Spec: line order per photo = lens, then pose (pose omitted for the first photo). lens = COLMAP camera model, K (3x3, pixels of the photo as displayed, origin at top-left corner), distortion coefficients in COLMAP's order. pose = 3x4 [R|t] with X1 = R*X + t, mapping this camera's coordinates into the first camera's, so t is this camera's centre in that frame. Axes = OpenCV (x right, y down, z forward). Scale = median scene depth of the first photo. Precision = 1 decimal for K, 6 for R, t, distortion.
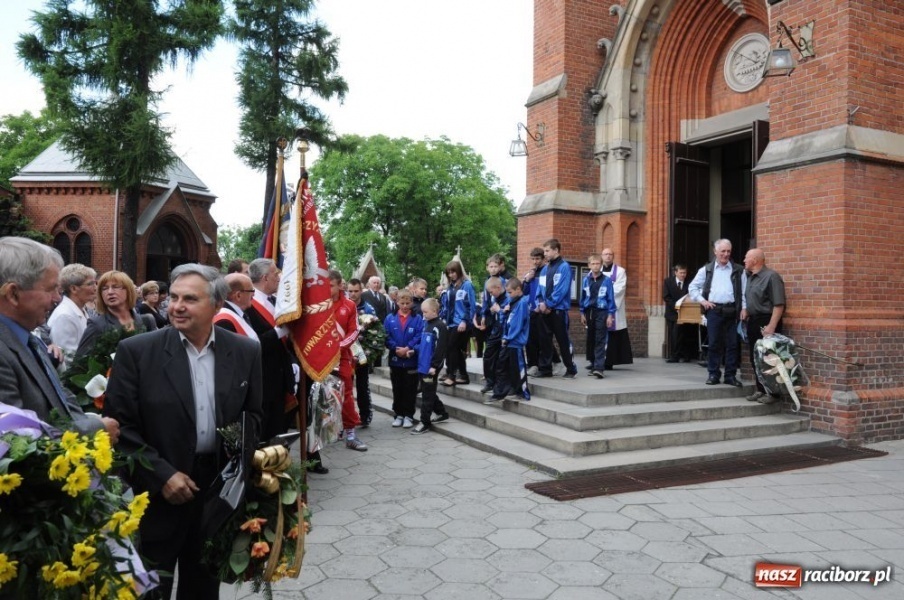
lens RADIAL K [[724.6, 0, 452.0], [0, 724.6, 300.0], [0, 0, 1]] dist [-0.080591, 0.124809]
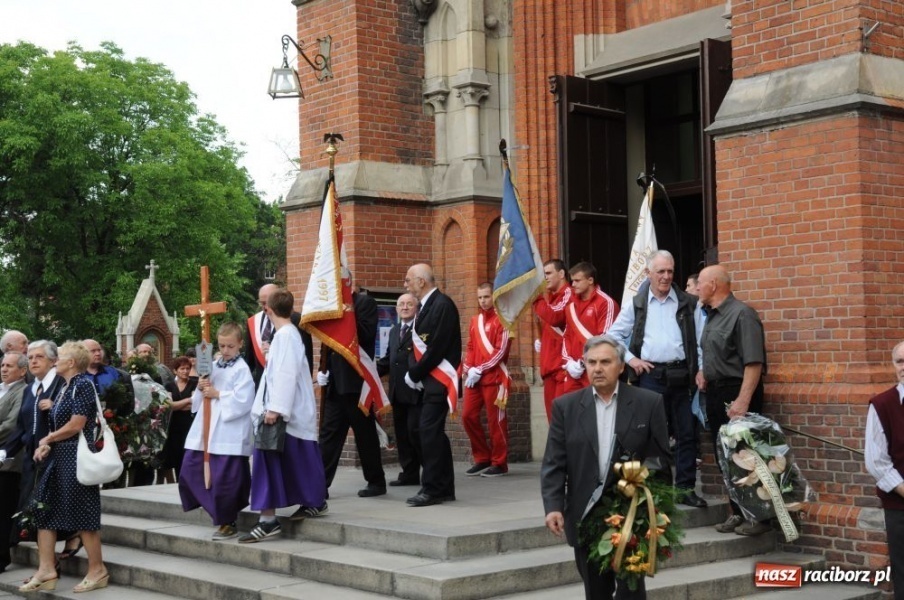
lens RADIAL K [[1376.5, 0, 452.0], [0, 1376.5, 300.0], [0, 0, 1]] dist [0.136992, 0.201270]
pose [[0.973177, -0.025281, 0.228665, -0.027475], [0.034794, 0.998684, -0.037667, -0.006360], [-0.227412, 0.044613, 0.972776, -0.023961]]
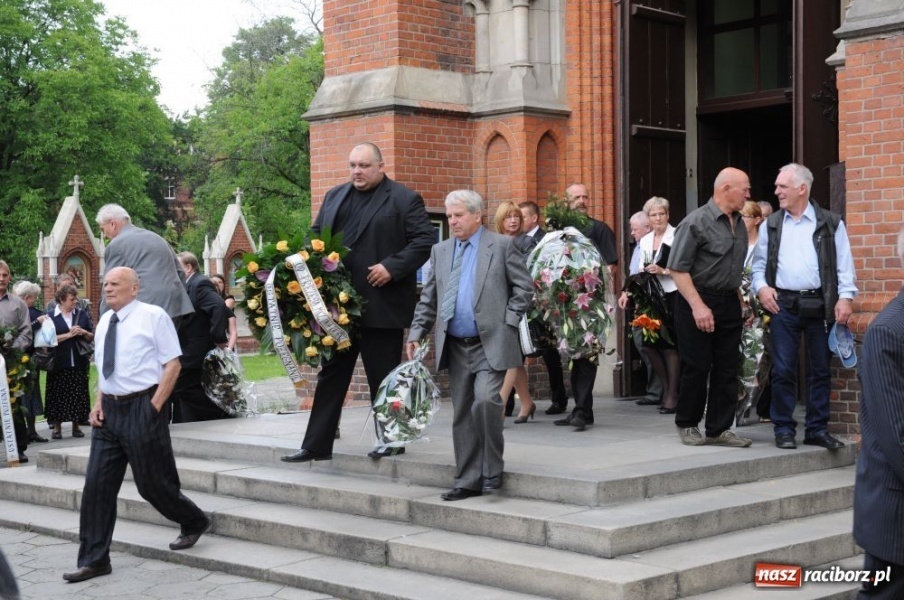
lens RADIAL K [[1454.7, 0, 452.0], [0, 1454.7, 300.0], [0, 0, 1]] dist [0.159640, 0.098780]
pose [[0.955817, -0.033208, 0.292079, -0.117595], [0.029691, 0.999424, 0.016465, -0.008818], [-0.292458, -0.007065, 0.956252, 0.035818]]
